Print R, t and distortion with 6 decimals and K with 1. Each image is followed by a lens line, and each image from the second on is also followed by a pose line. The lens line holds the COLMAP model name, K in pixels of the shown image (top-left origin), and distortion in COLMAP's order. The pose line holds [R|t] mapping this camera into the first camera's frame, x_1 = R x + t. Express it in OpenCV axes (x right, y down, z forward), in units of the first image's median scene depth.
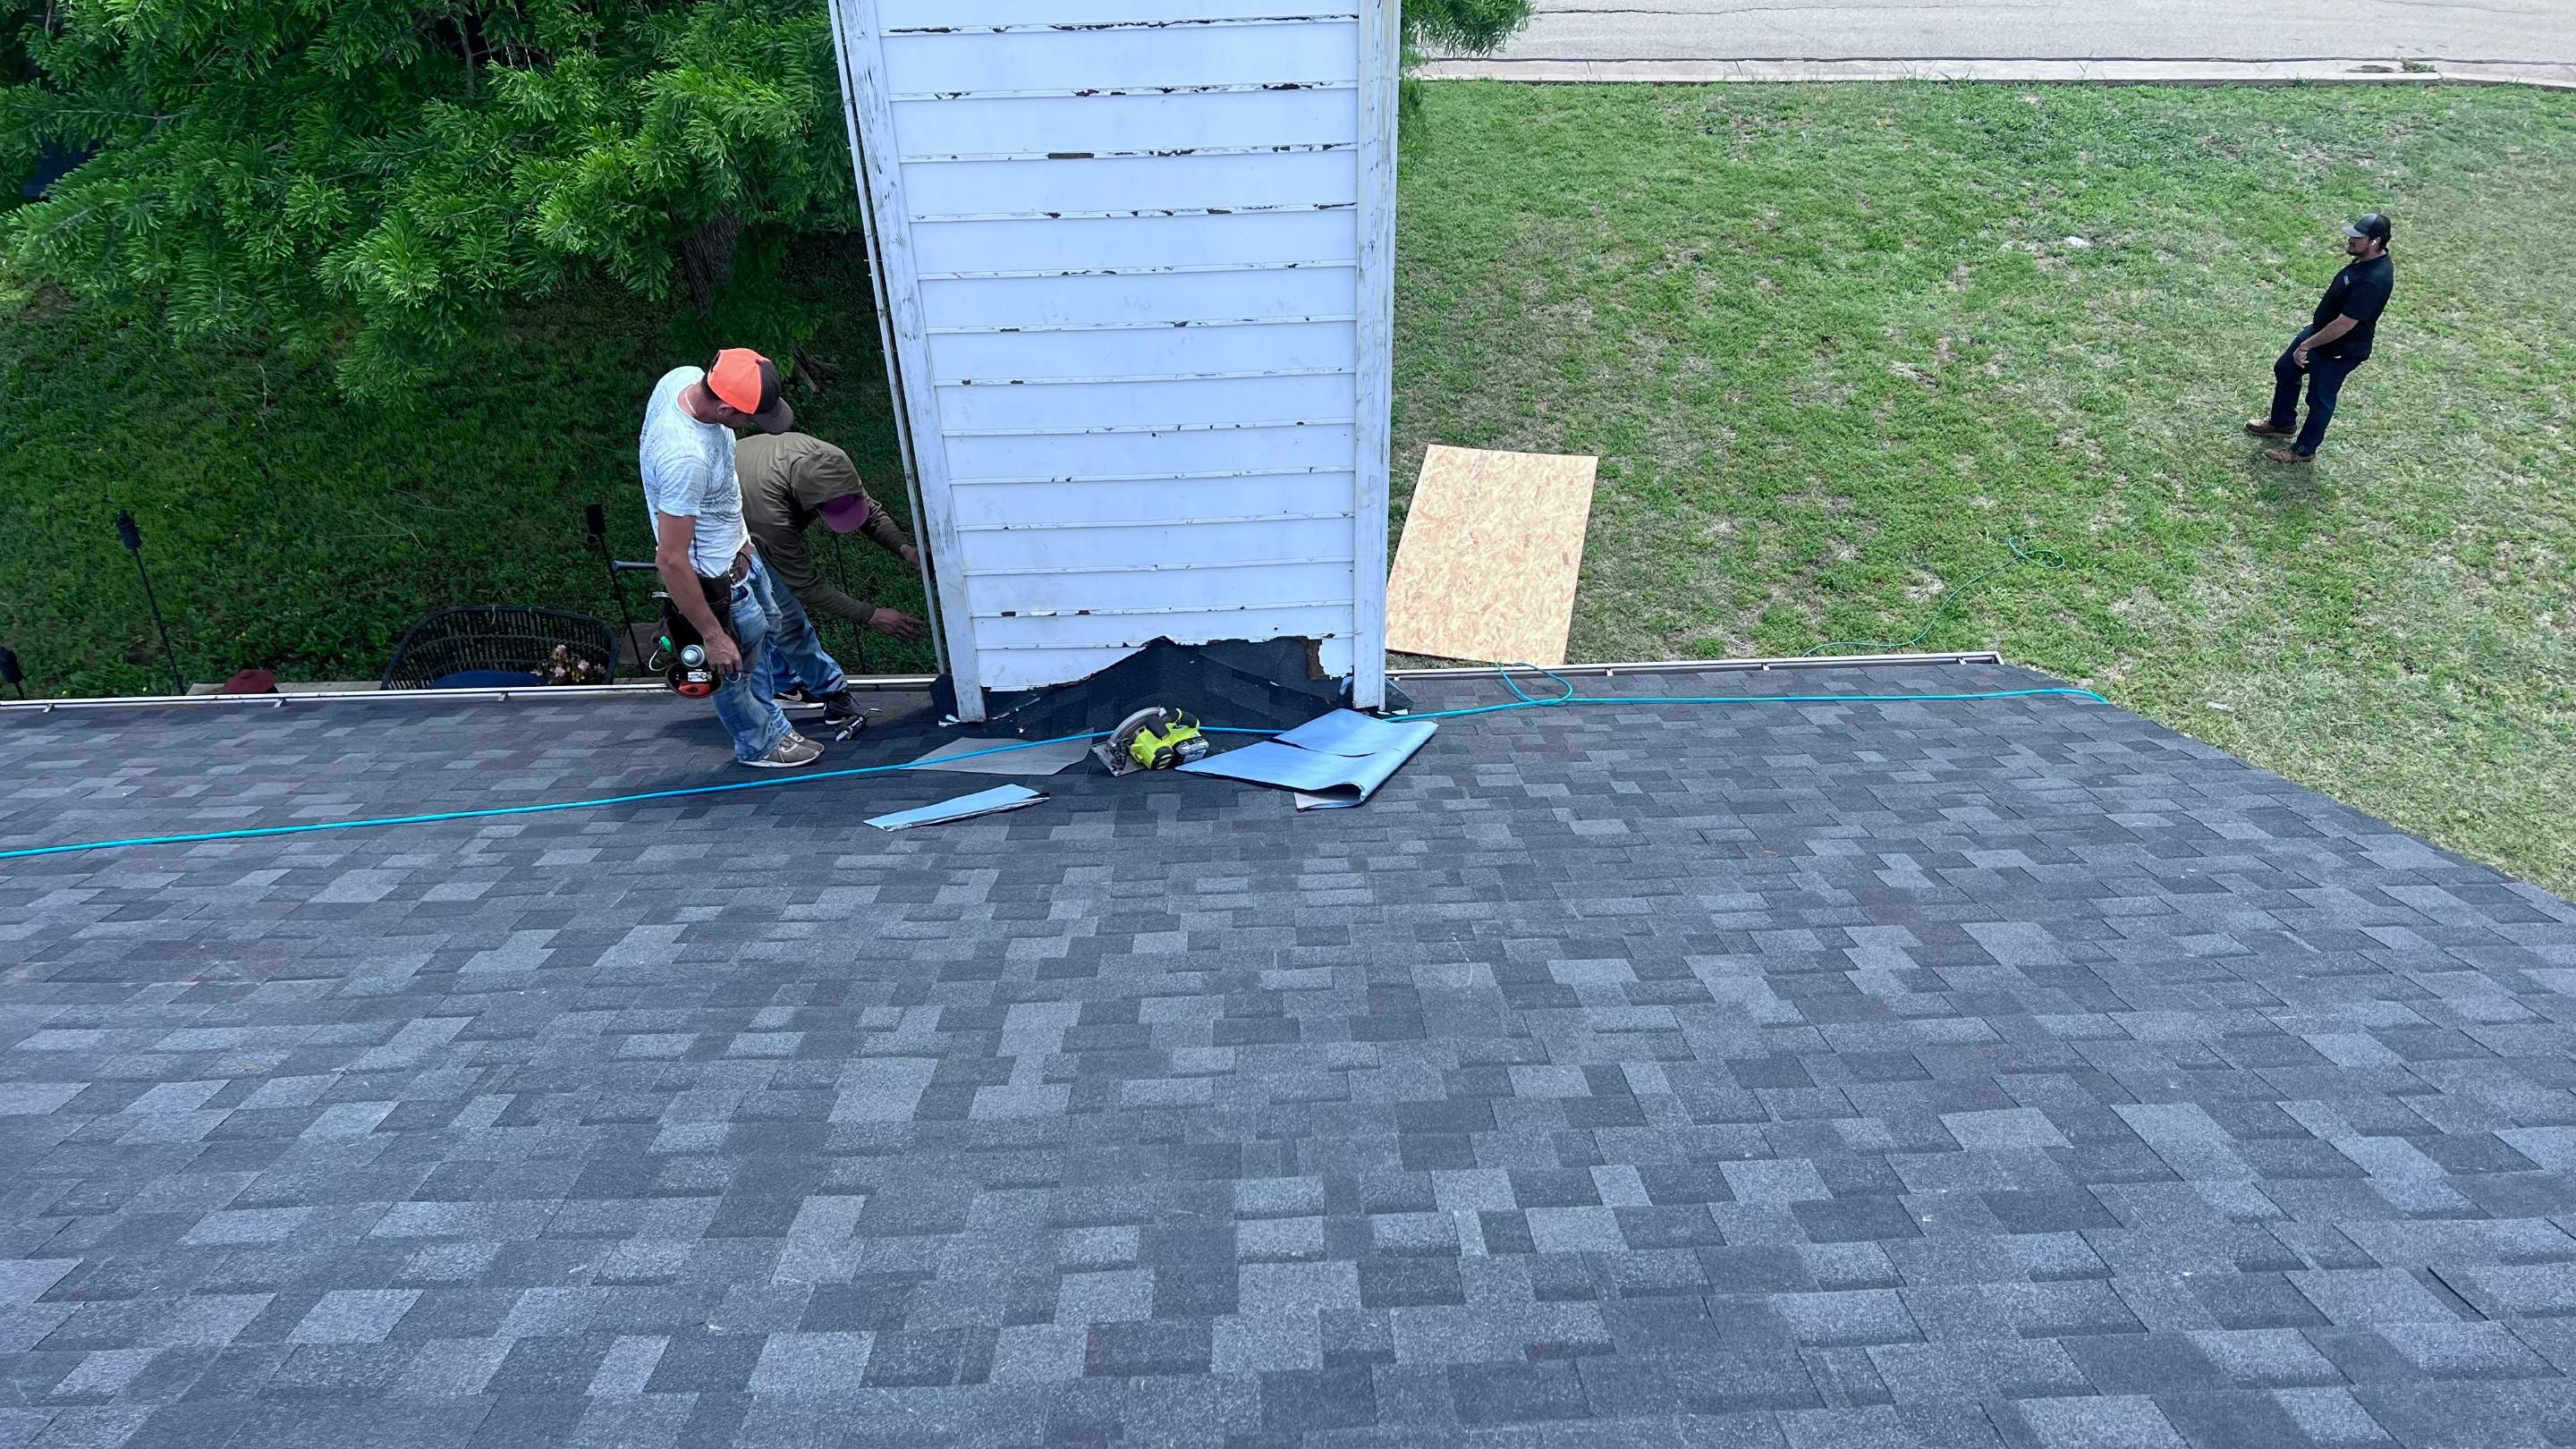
lens RADIAL K [[1957.0, 0, 1227.7], [0, 1957.0, 792.1], [0, 0, 1]] dist [-0.000793, 0.001111]
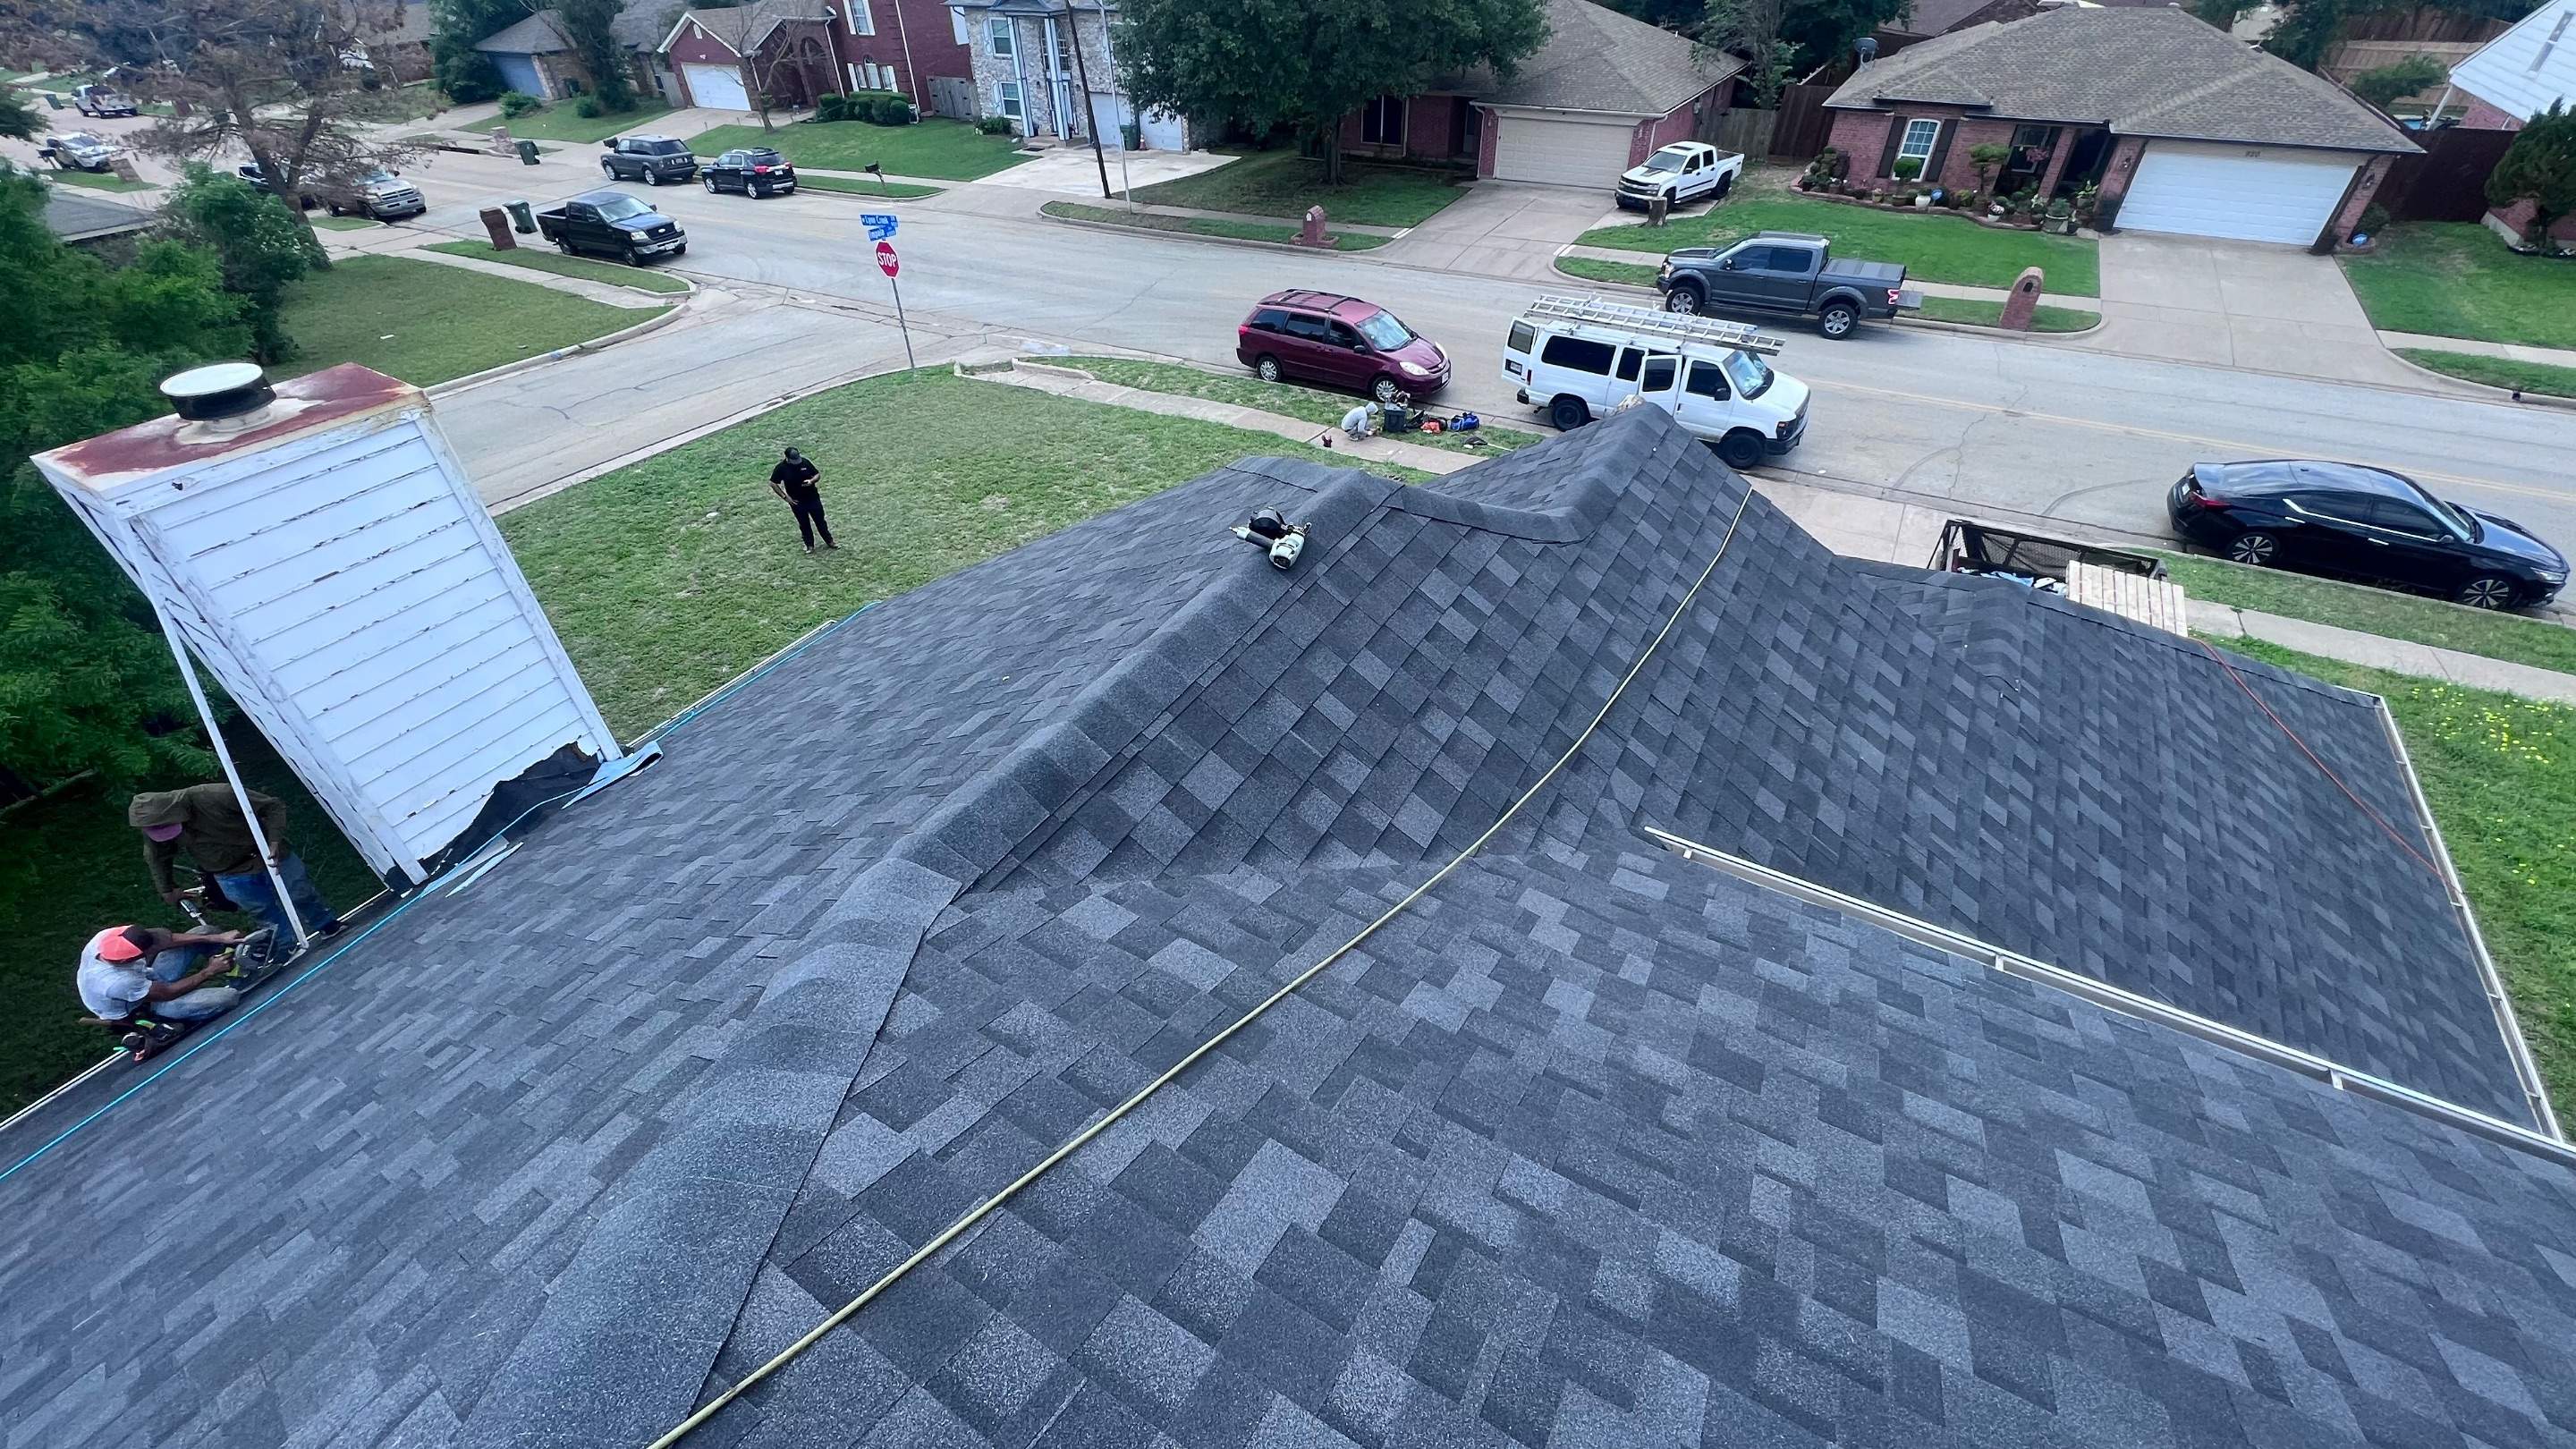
lens RADIAL K [[1032.5, 0, 1287.3], [0, 1032.5, 720.6], [0, 0, 1]] dist [-0.001428, 0.000504]
pose [[0.513703, -0.527510, 0.676640, -0.148403], [0.583455, 0.793007, 0.175273, 0.077984], [-0.629039, 0.304751, 0.715148, -0.146916]]
